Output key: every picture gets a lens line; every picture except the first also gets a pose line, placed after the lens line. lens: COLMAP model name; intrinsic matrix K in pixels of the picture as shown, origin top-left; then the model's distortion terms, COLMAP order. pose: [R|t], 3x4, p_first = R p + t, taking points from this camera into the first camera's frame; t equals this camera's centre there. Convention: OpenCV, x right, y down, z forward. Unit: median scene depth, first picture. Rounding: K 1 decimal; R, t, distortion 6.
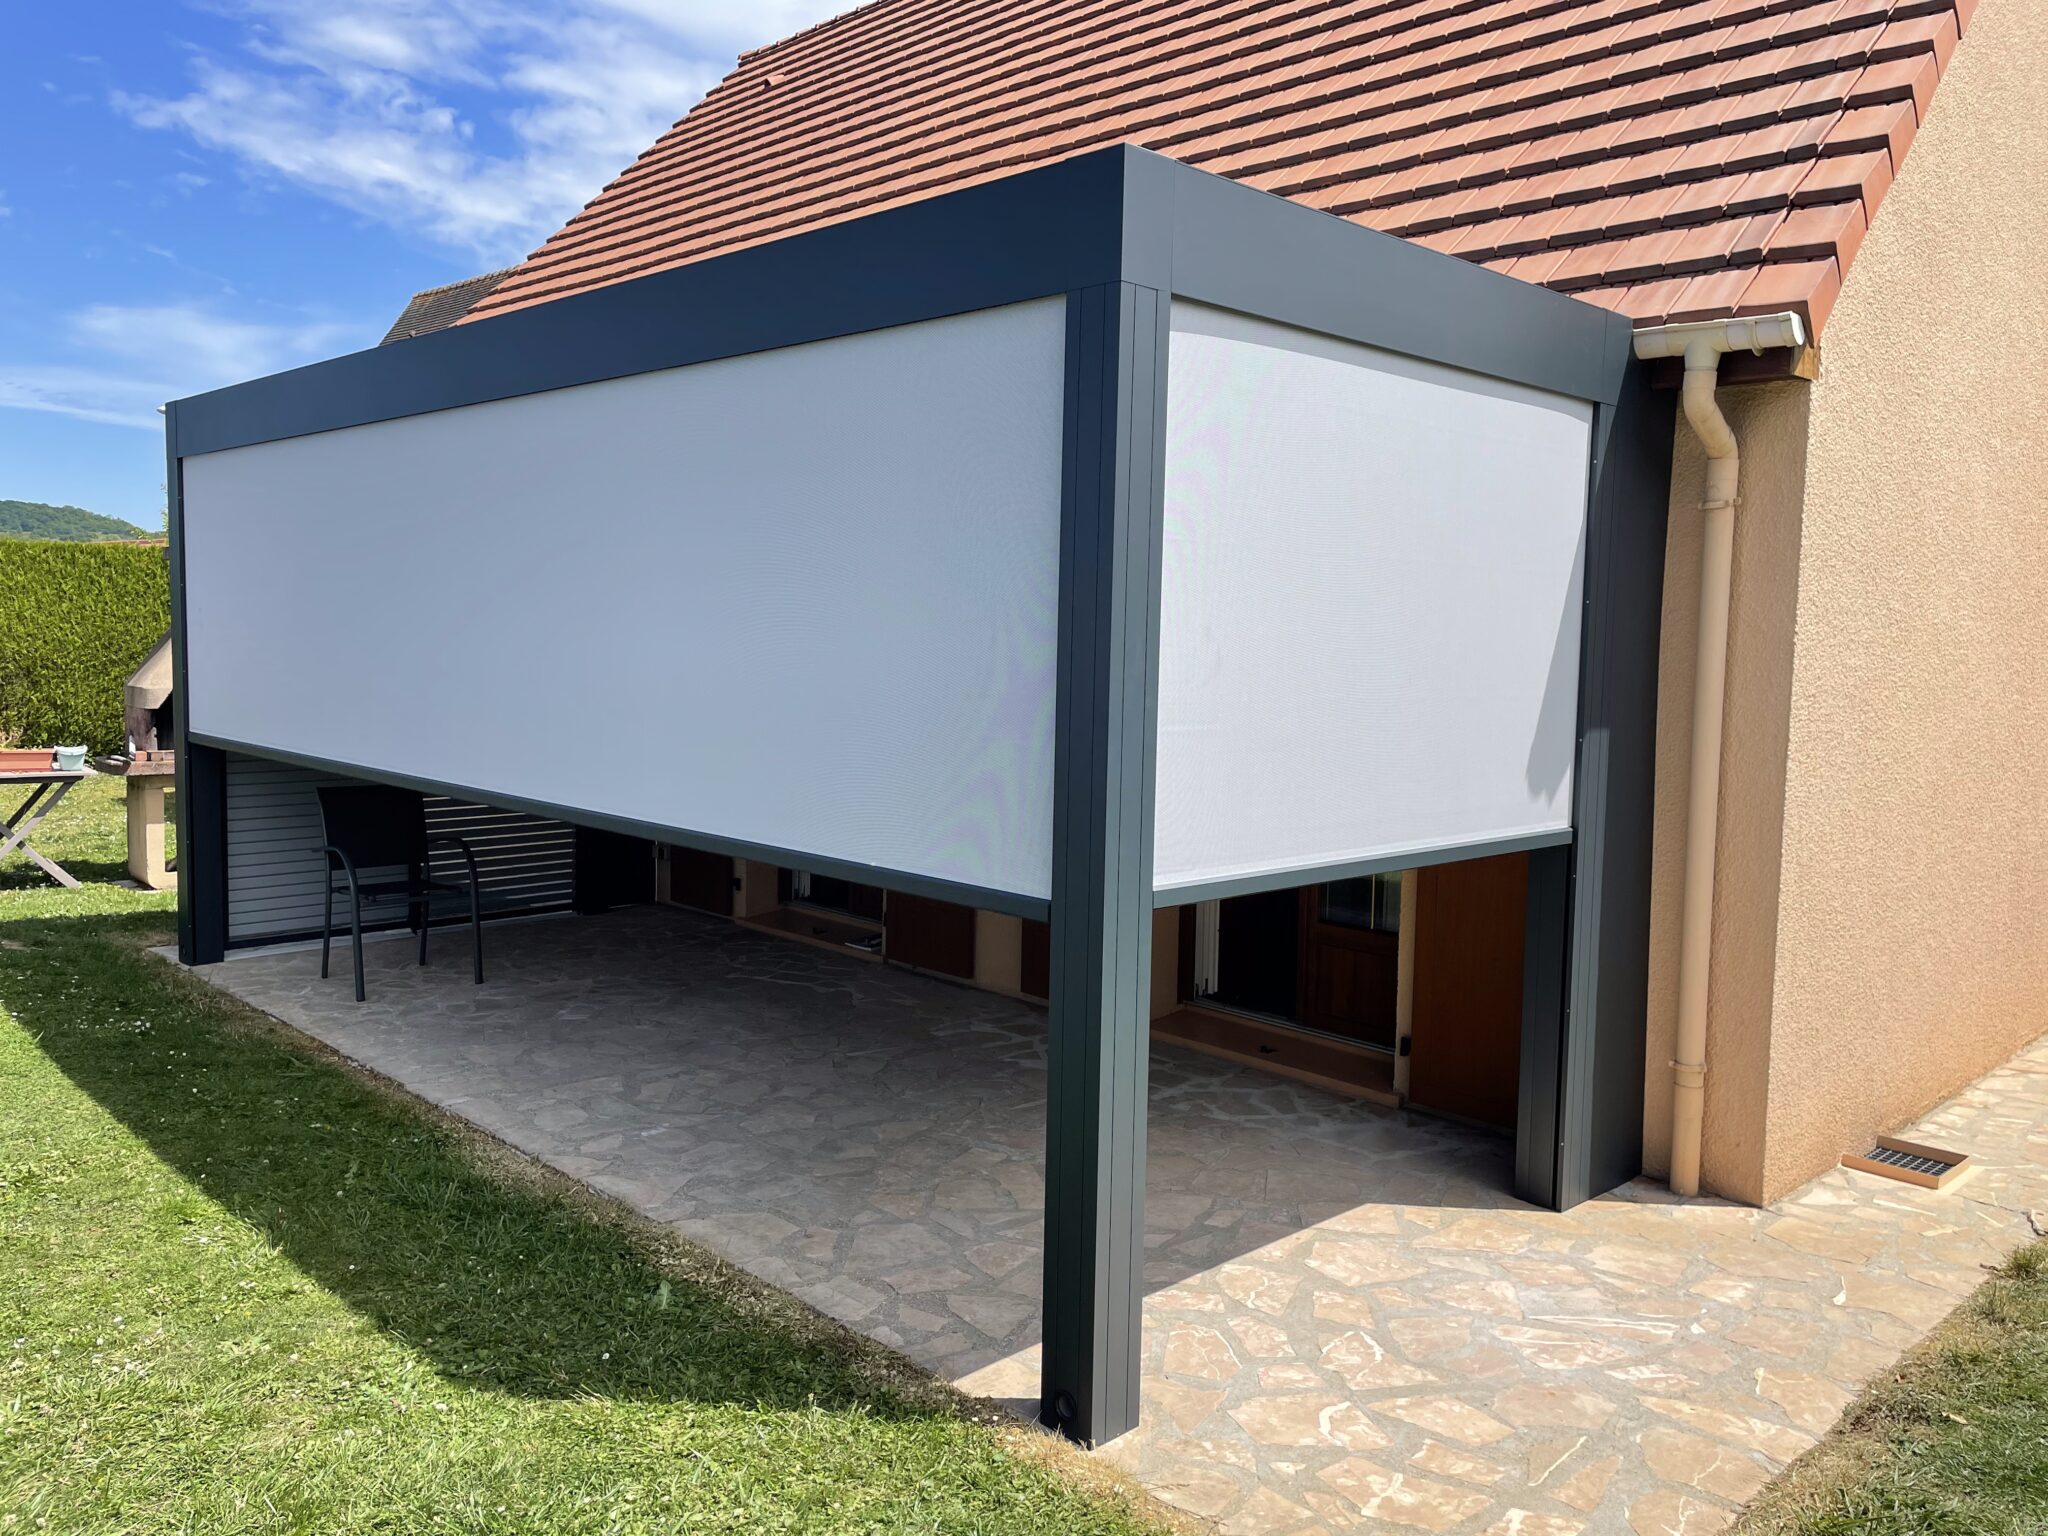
lens RADIAL K [[1548.3, 0, 1024.1], [0, 1548.3, 741.3], [0, 0, 1]] dist [0.089754, -0.116973]
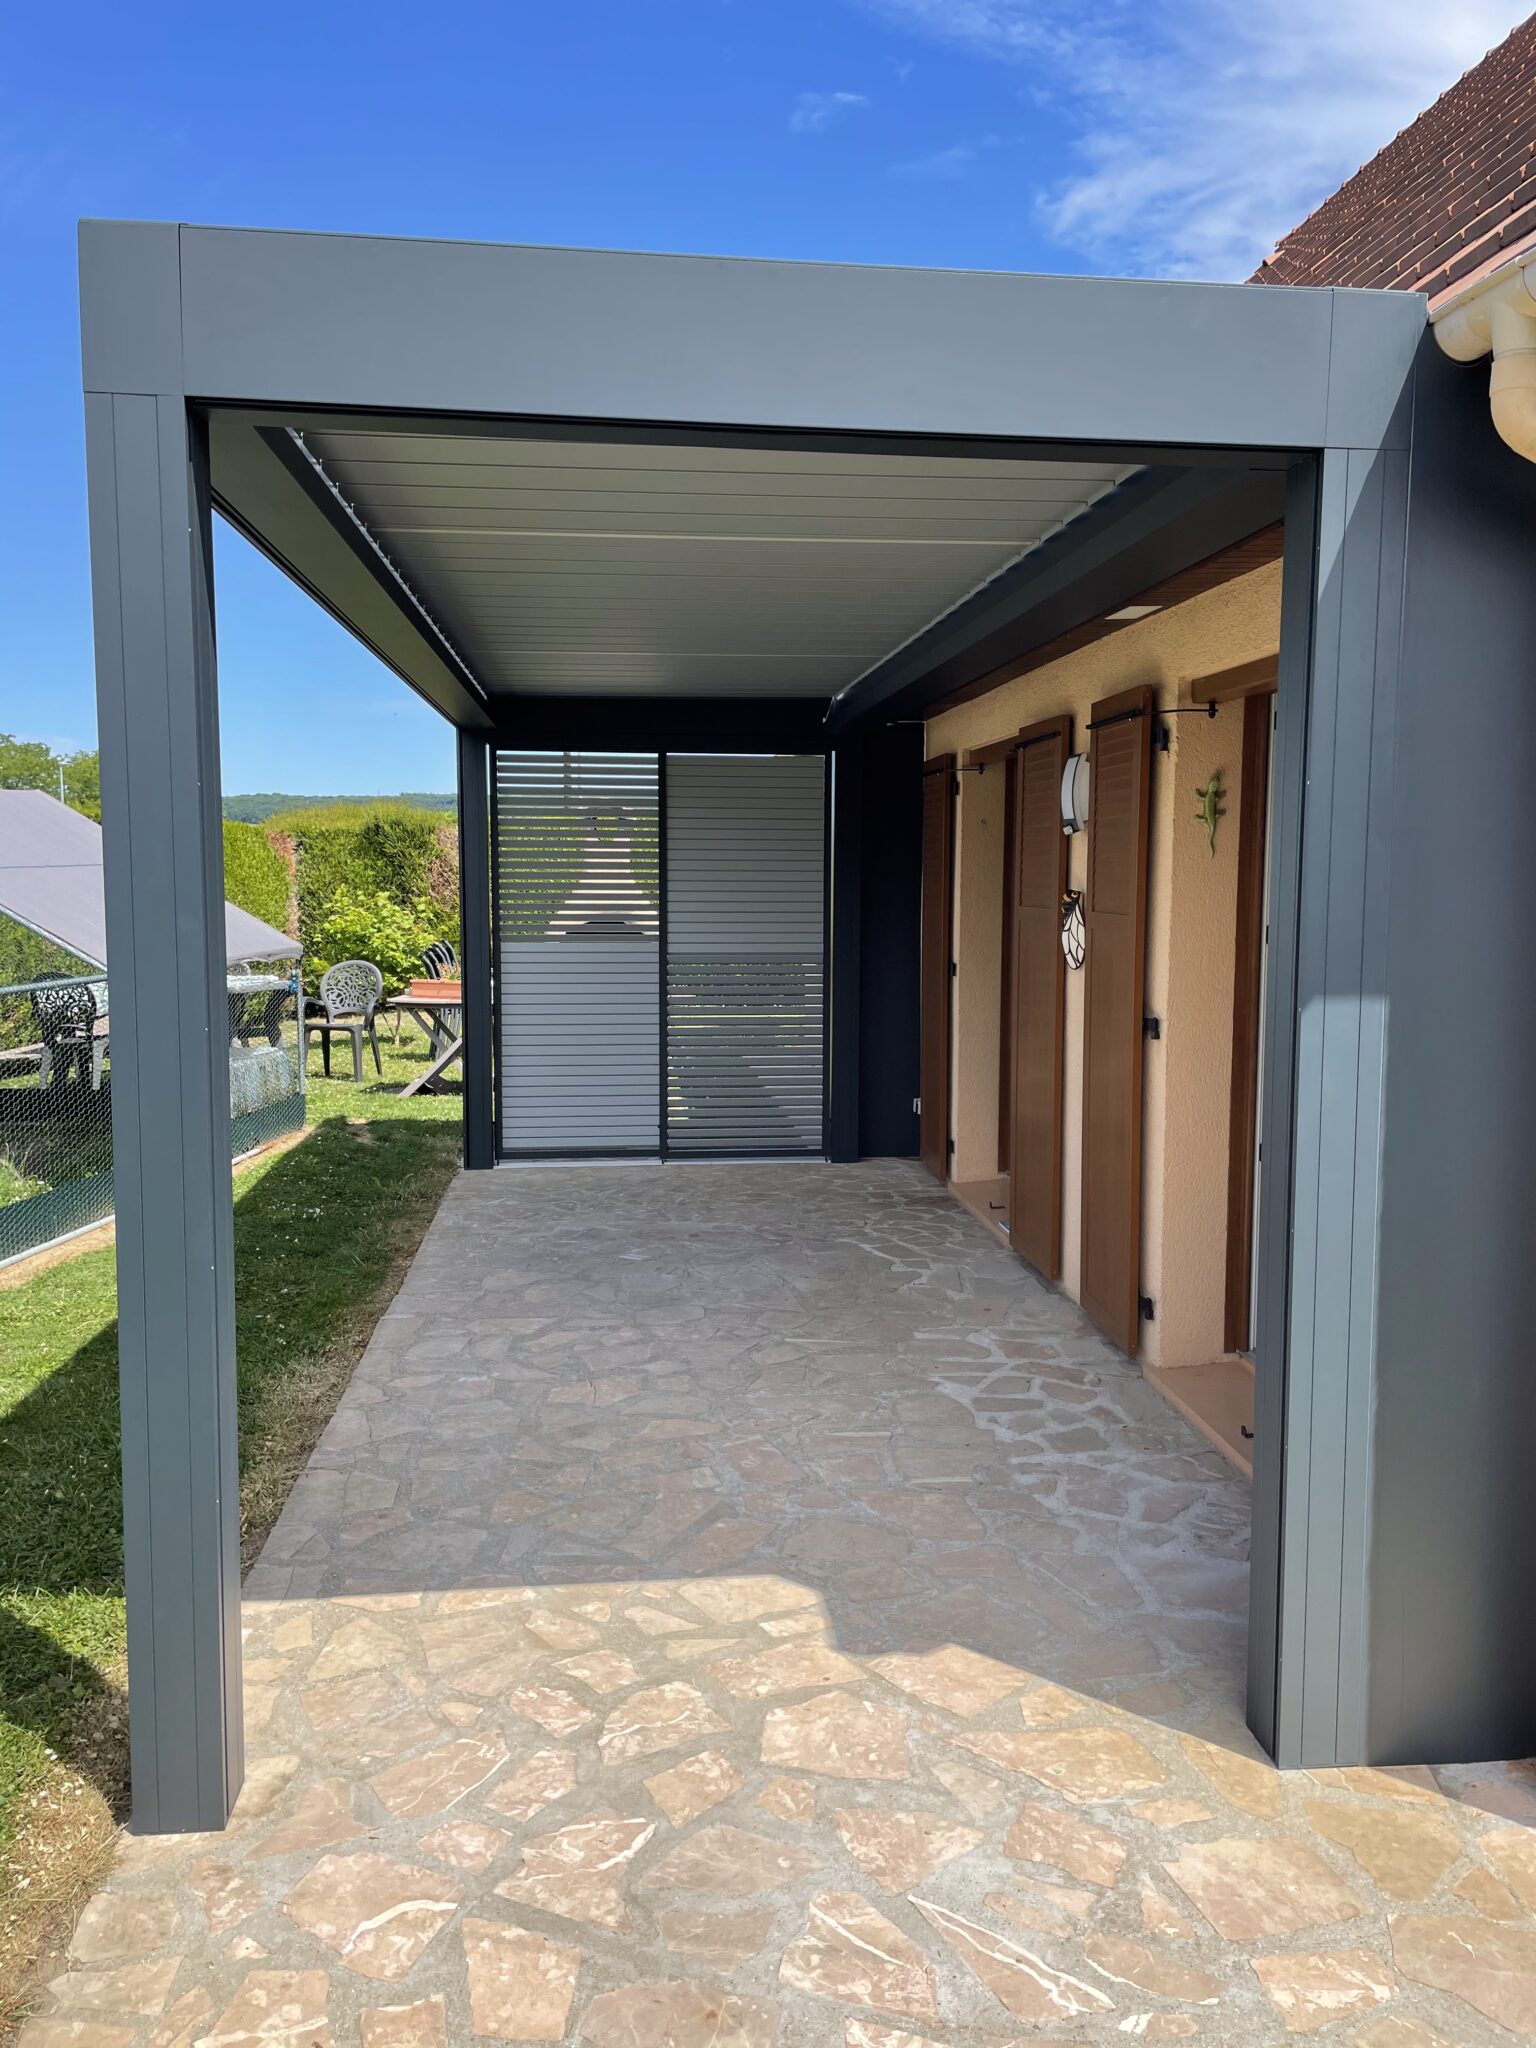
lens RADIAL K [[1548.3, 0, 790.6], [0, 1548.3, 1004.6], [0, 0, 1]] dist [0.089754, -0.116973]
pose [[0.792261, 0.037052, -0.609056, 0.547536], [-0.035840, 0.999257, 0.014169, -0.004245], [0.609129, 0.010603, 0.793001, 0.377577]]
